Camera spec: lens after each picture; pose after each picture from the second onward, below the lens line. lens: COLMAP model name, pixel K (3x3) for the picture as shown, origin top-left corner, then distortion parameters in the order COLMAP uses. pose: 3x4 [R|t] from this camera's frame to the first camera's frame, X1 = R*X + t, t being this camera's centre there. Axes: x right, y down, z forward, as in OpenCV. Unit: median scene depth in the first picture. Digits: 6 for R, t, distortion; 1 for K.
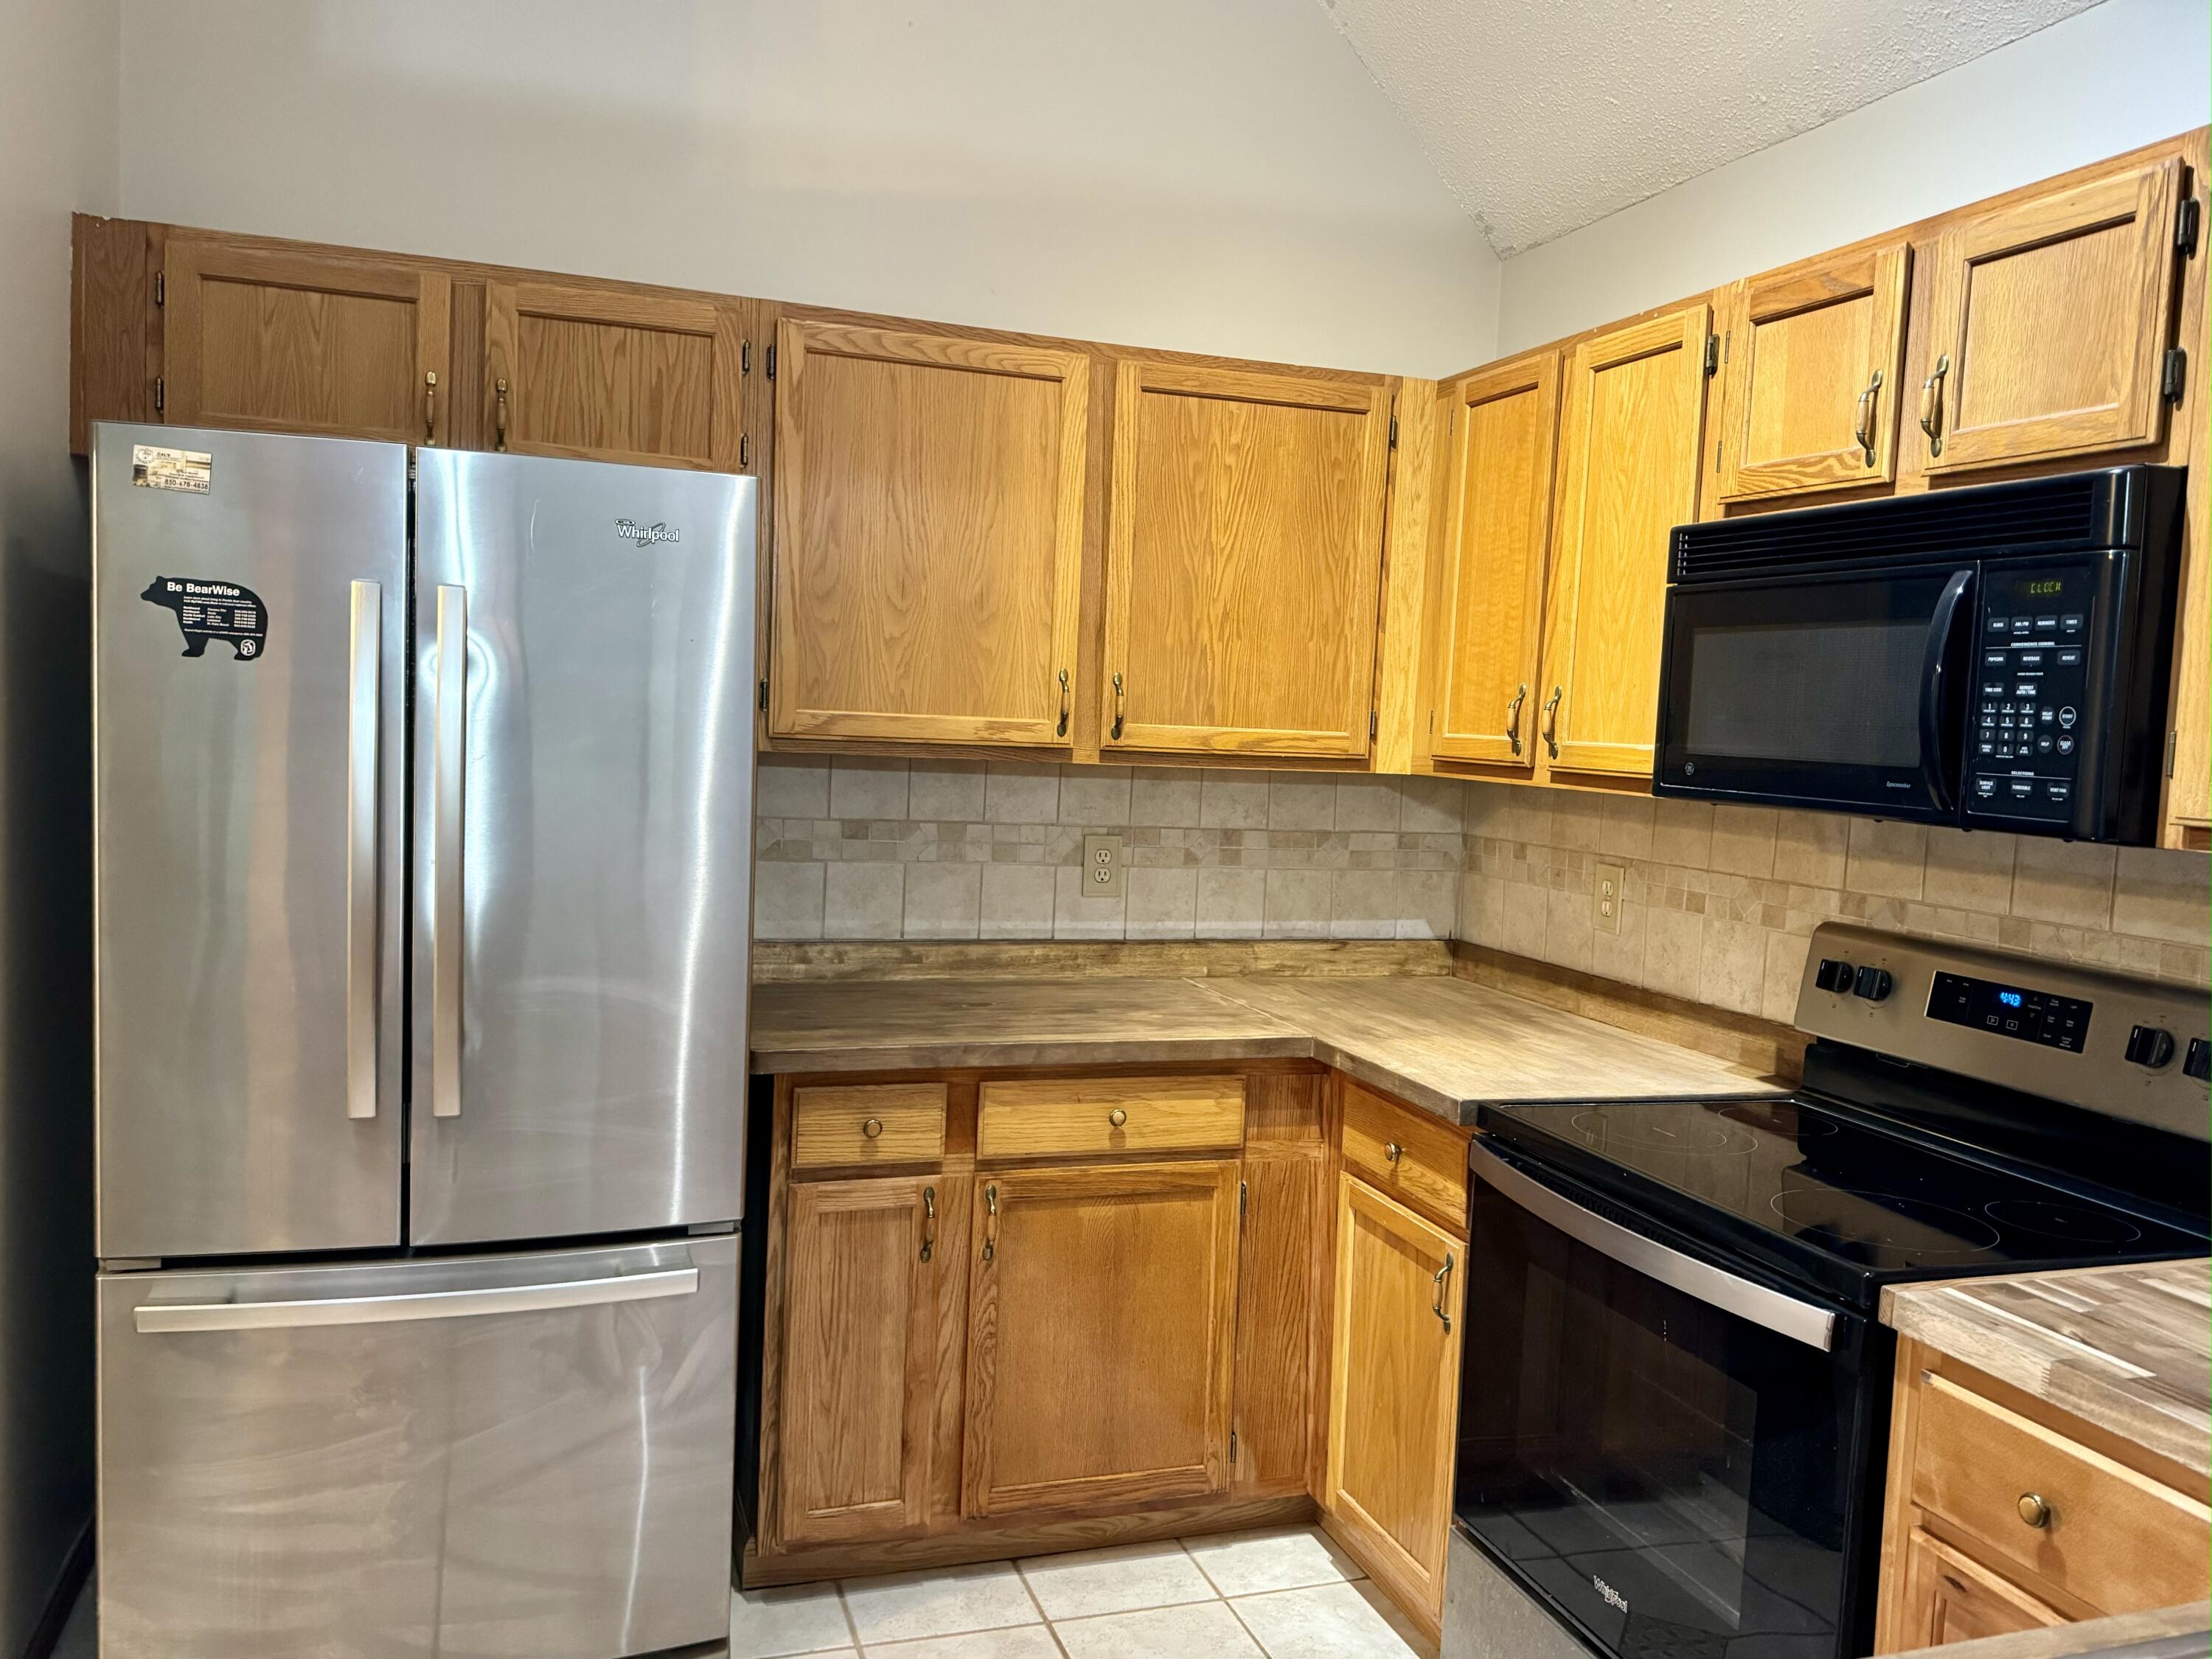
lens RADIAL K [[1677.0, 0, 1106.0], [0, 1677.0, 829.5], [0, 0, 1]] dist [0.122190, -0.164080]
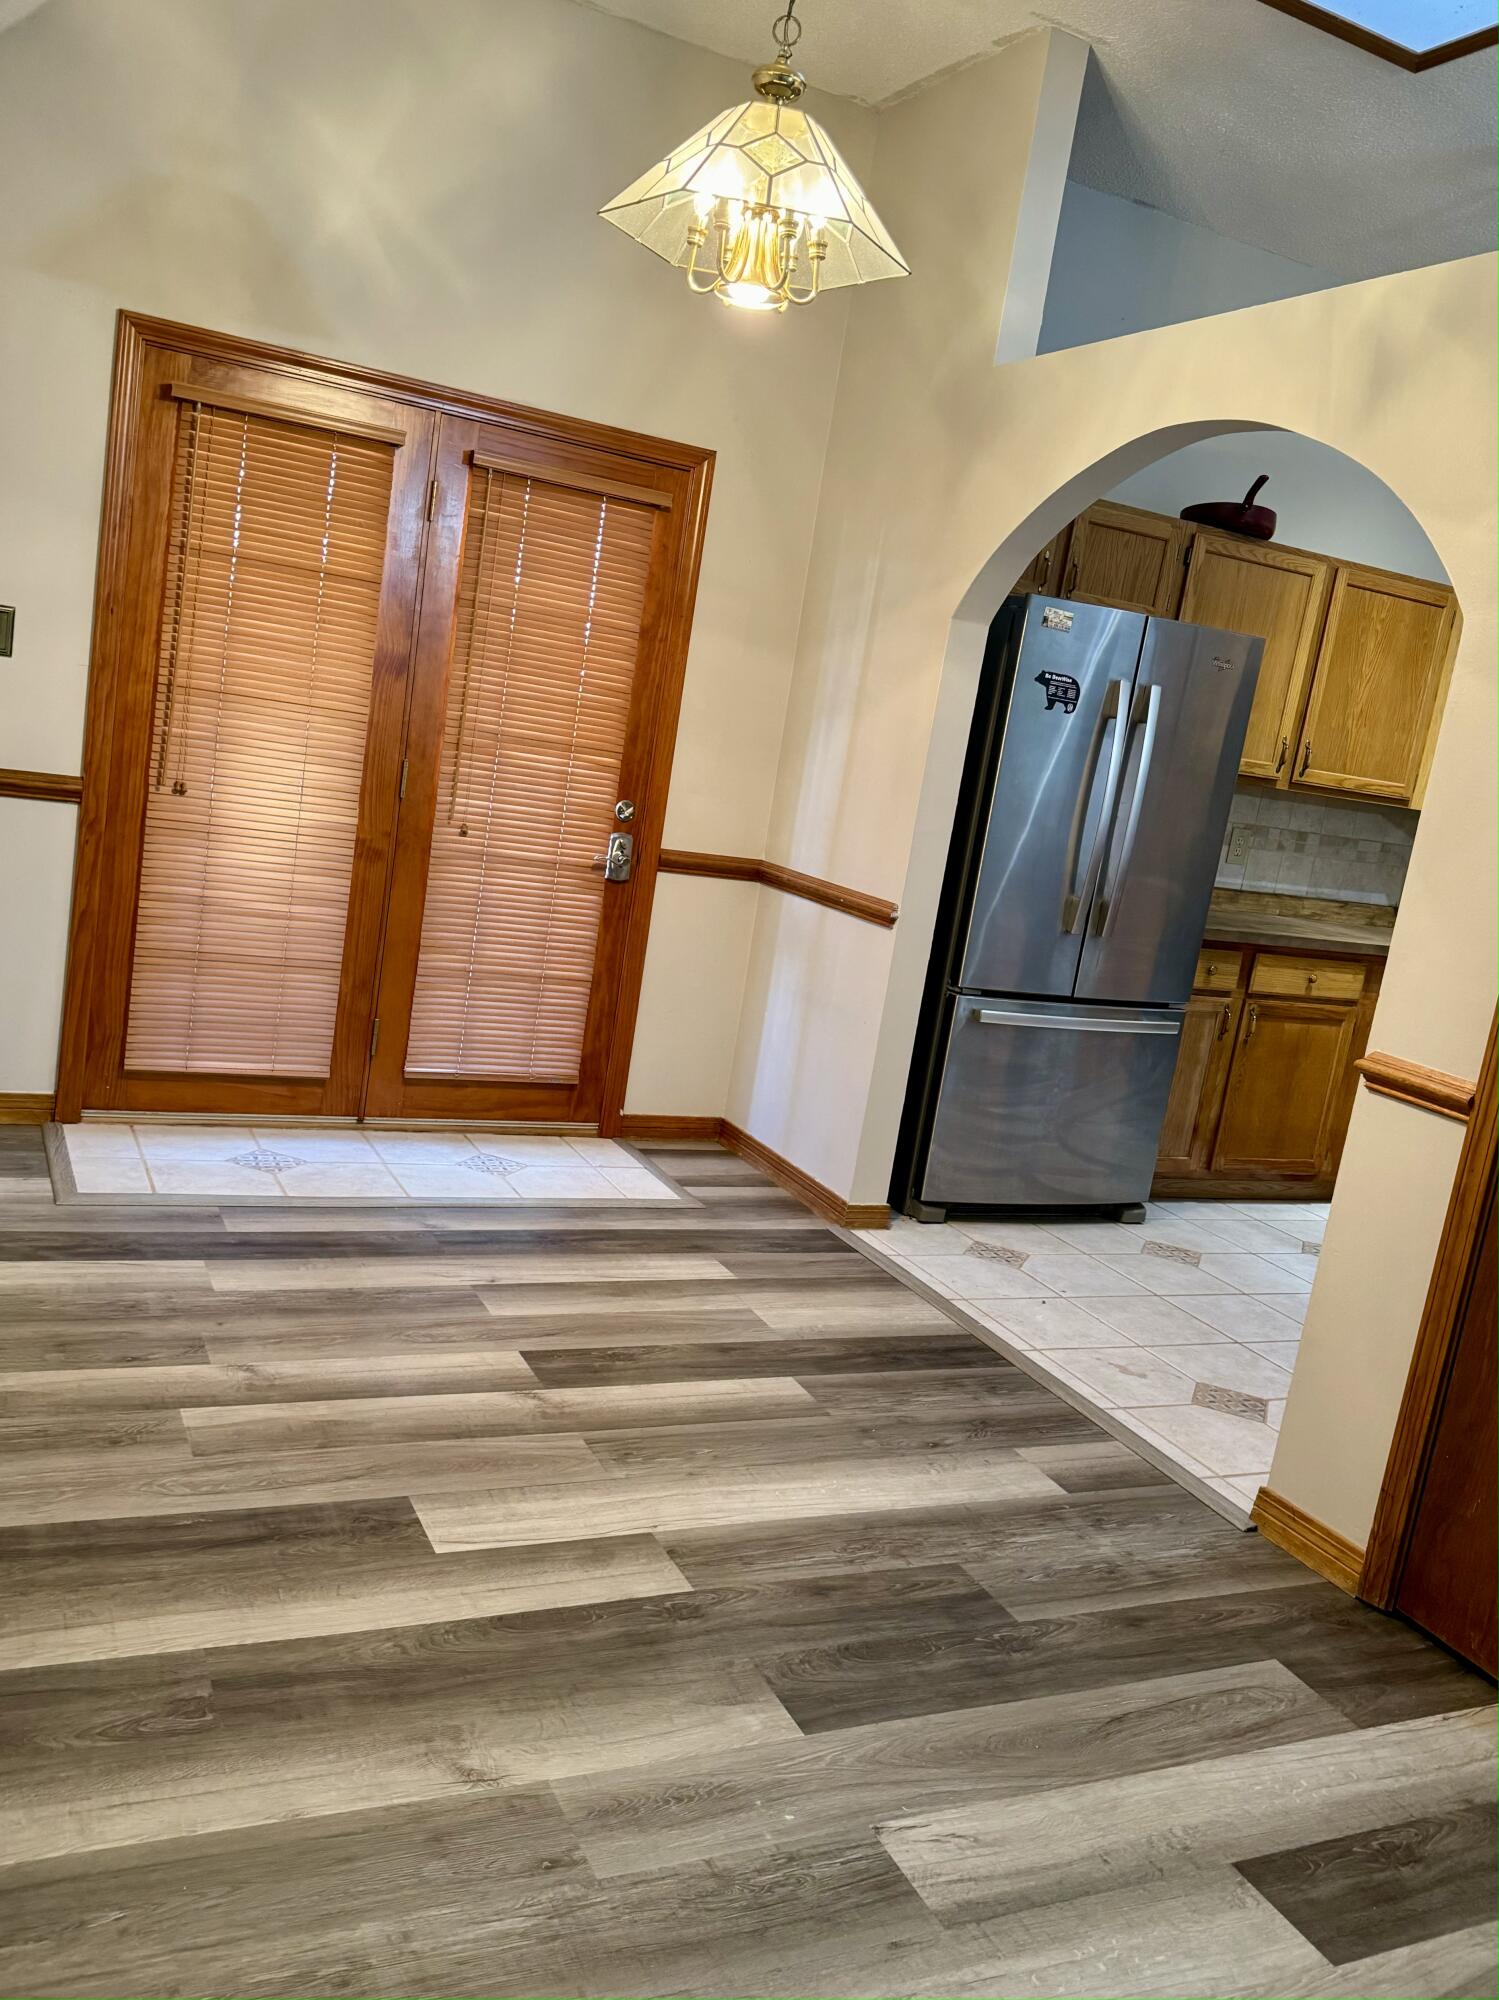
lens RADIAL K [[1597.3, 0, 749.5], [0, 1597.3, 1000.0], [0, 0, 1]] dist [0.191437, -0.416867]
pose [[0.986683, 0.085111, 0.138613, -0.885820], [-0.100573, 0.988979, 0.108650, 0.058208], [-0.127838, -0.121143, 0.984369, -0.751448]]
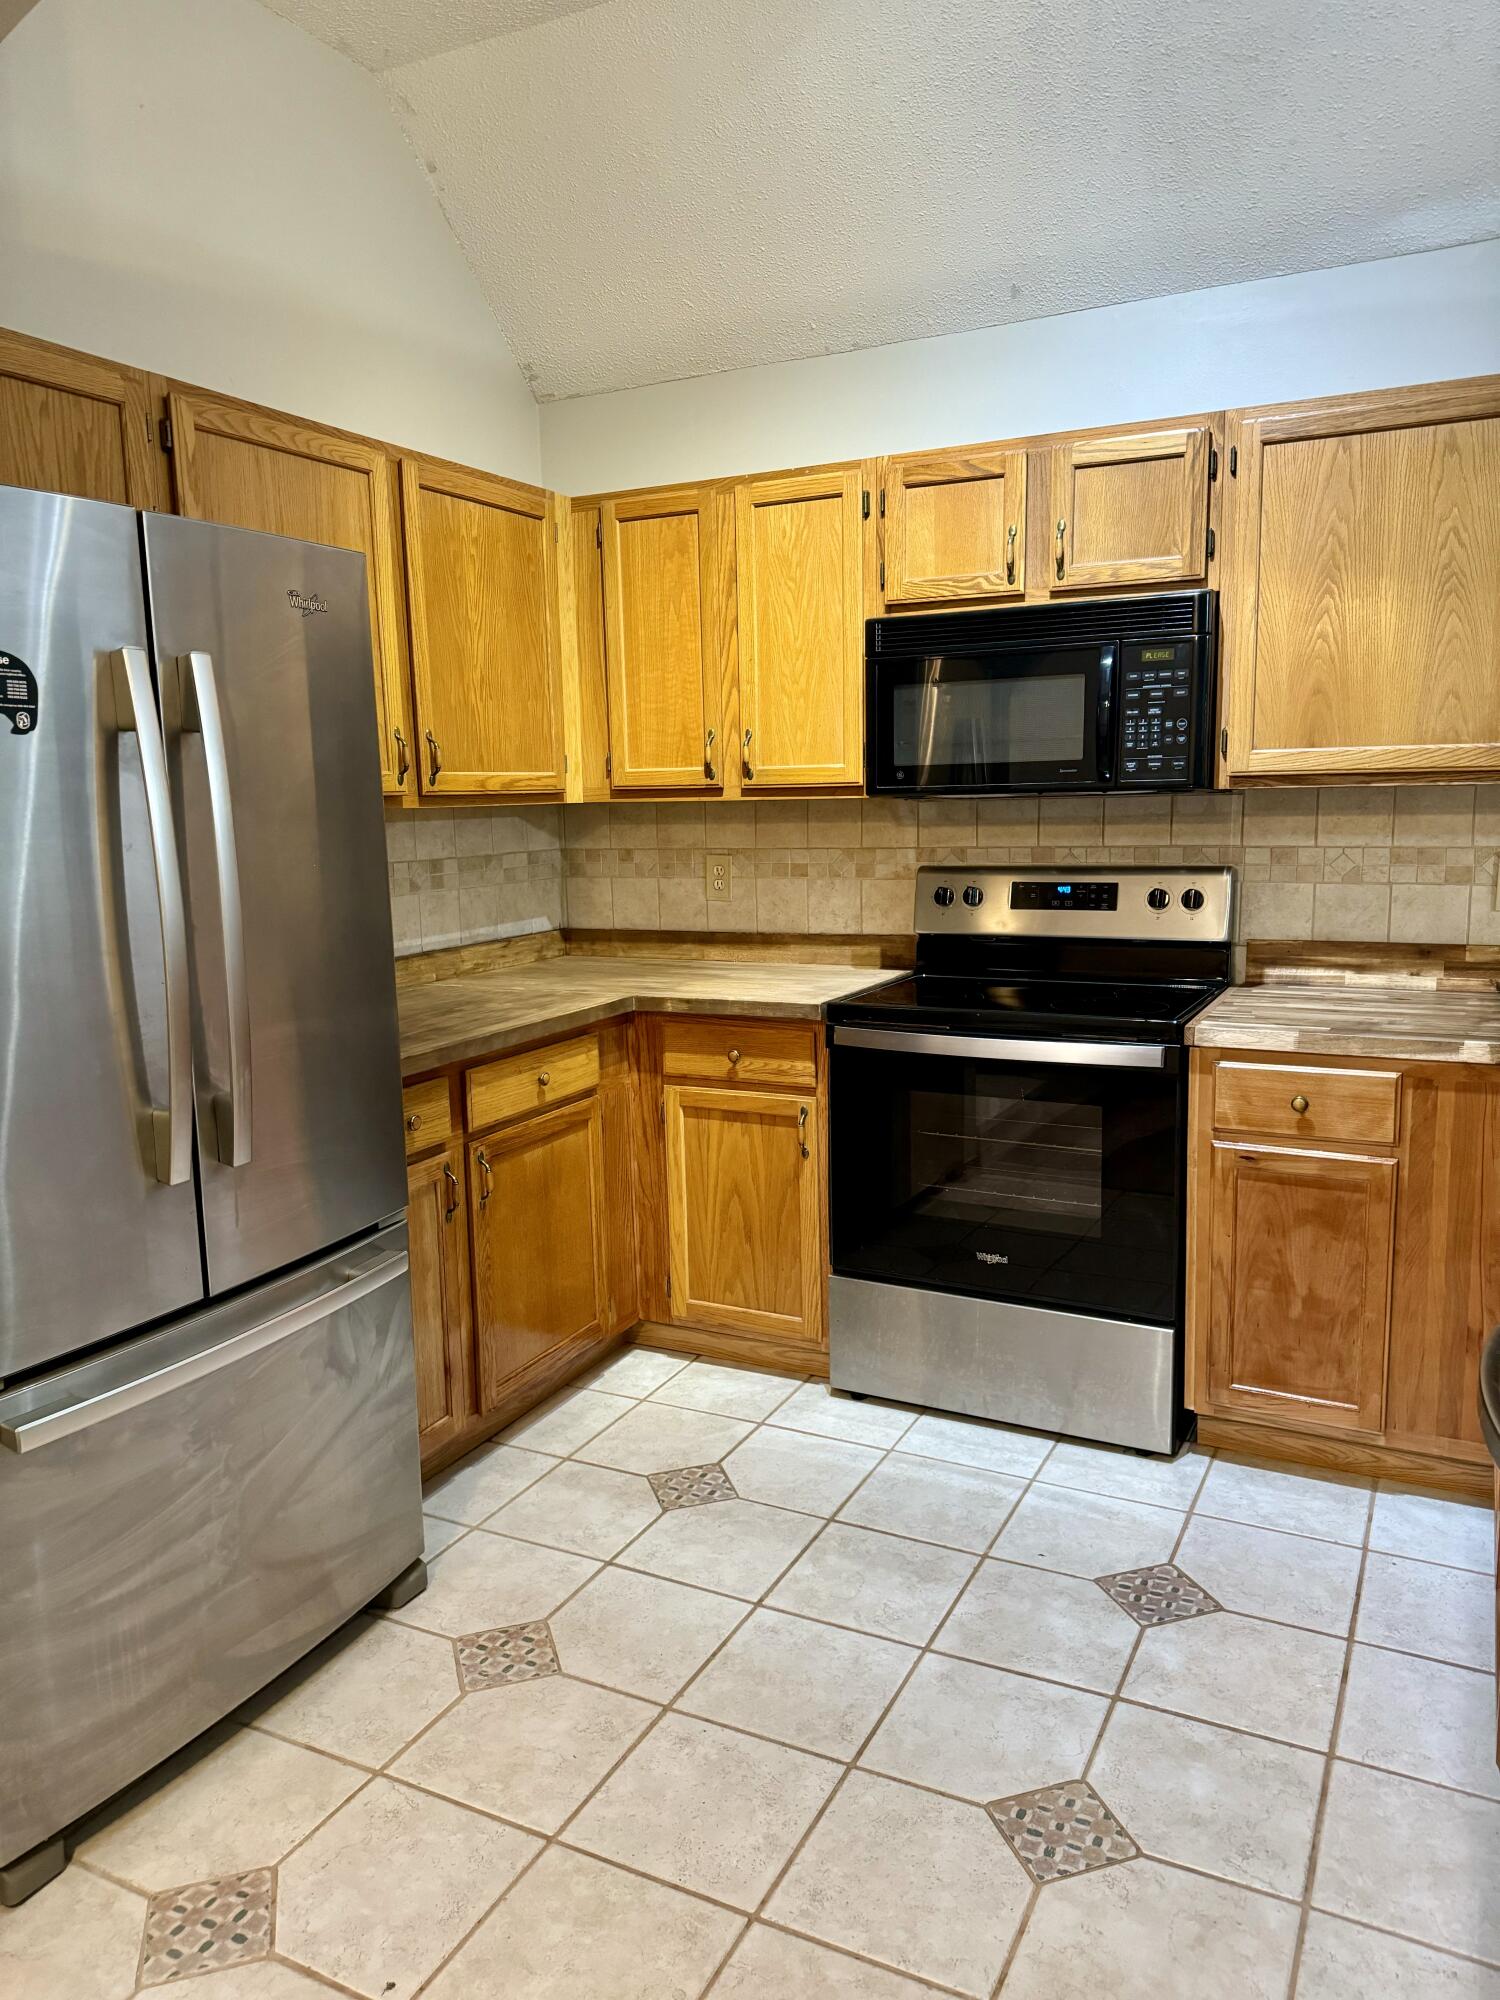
lens RADIAL K [[1386.5, 0, 742.2], [0, 1386.5, 1002.0], [0, 0, 1]] dist [0.172141, -0.350280]
pose [[0.715860, -0.165956, 0.678235, -0.598345], [0.103084, 0.985819, 0.132416, -0.012363], [-0.690592, -0.024876, 0.722816, 0.126067]]
